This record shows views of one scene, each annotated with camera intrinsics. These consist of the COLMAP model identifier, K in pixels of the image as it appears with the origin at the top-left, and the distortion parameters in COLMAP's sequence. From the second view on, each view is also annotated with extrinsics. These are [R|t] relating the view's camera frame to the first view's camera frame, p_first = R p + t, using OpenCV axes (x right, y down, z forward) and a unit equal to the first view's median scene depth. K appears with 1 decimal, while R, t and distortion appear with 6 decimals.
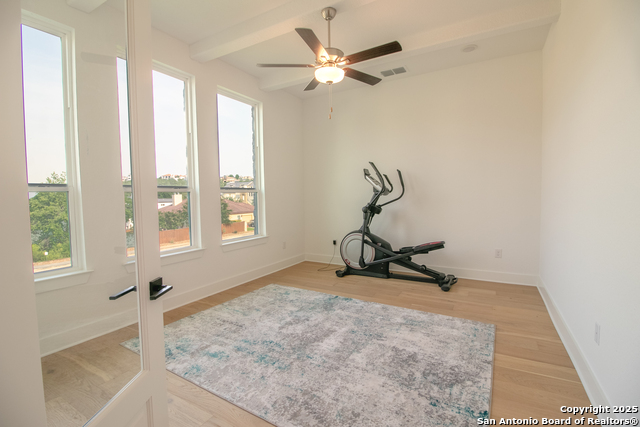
lens RADIAL K [[296.8, 0, 319.6], [0, 296.8, 210.0], [0, 0, 1]] dist [0.001053, -0.014684]
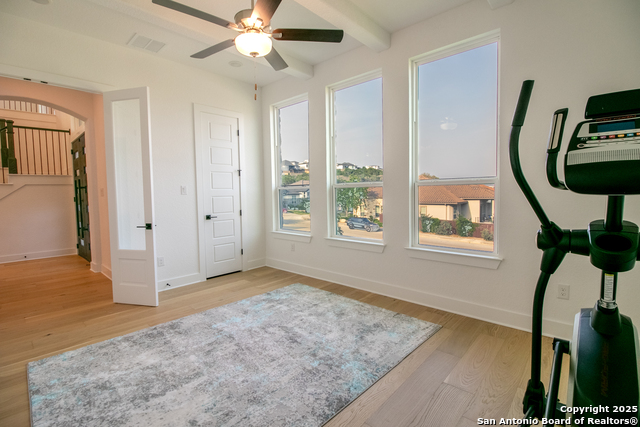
lens RADIAL K [[296.8, 0, 319.6], [0, 296.8, 210.0], [0, 0, 1]] dist [0.001053, -0.014684]
pose [[-0.237197, 0.079408, -0.968211, 0.627215], [-0.019830, 0.996050, 0.086550, -0.070113], [0.971259, 0.039729, -0.234686, 1.074573]]
